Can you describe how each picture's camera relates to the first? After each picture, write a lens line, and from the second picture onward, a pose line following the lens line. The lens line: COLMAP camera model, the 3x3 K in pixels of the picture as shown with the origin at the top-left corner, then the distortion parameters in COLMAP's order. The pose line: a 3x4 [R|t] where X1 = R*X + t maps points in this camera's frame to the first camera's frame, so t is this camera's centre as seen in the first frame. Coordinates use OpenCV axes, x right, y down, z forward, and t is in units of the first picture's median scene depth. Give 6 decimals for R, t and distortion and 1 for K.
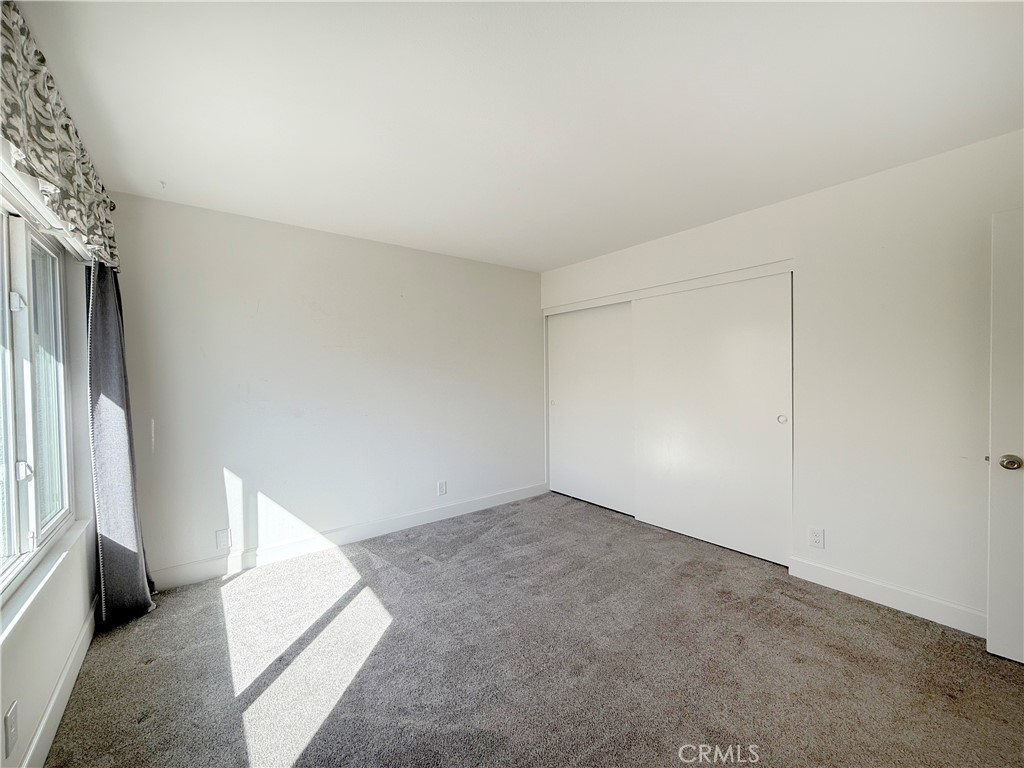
lens RADIAL K [[409.6, 0, 511.0], [0, 409.6, 383.8], [0, 0, 1]] dist [0.006205, 0.000813]
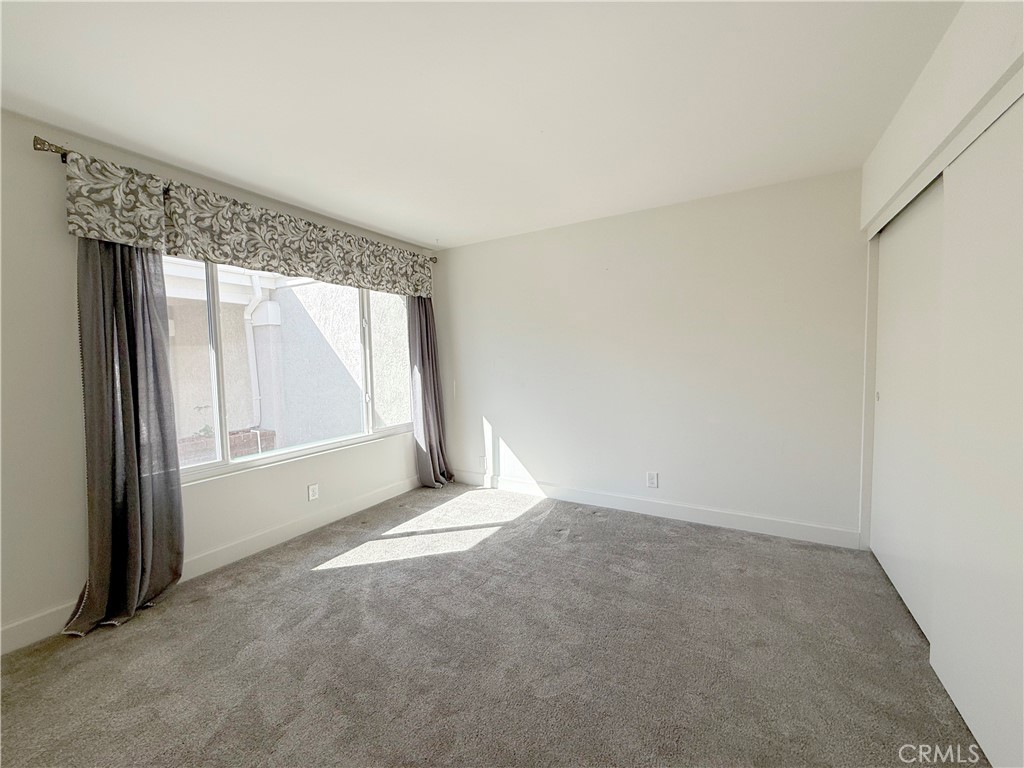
lens RADIAL K [[409.6, 0, 509.6], [0, 409.6, 383.2], [0, 0, 1]] dist [0.006205, 0.000813]
pose [[0.369494, 0.054166, -0.927653, 0.686365], [-0.005008, 0.998401, 0.056302, -0.000230], [0.929220, -0.016157, 0.369174, 0.518665]]
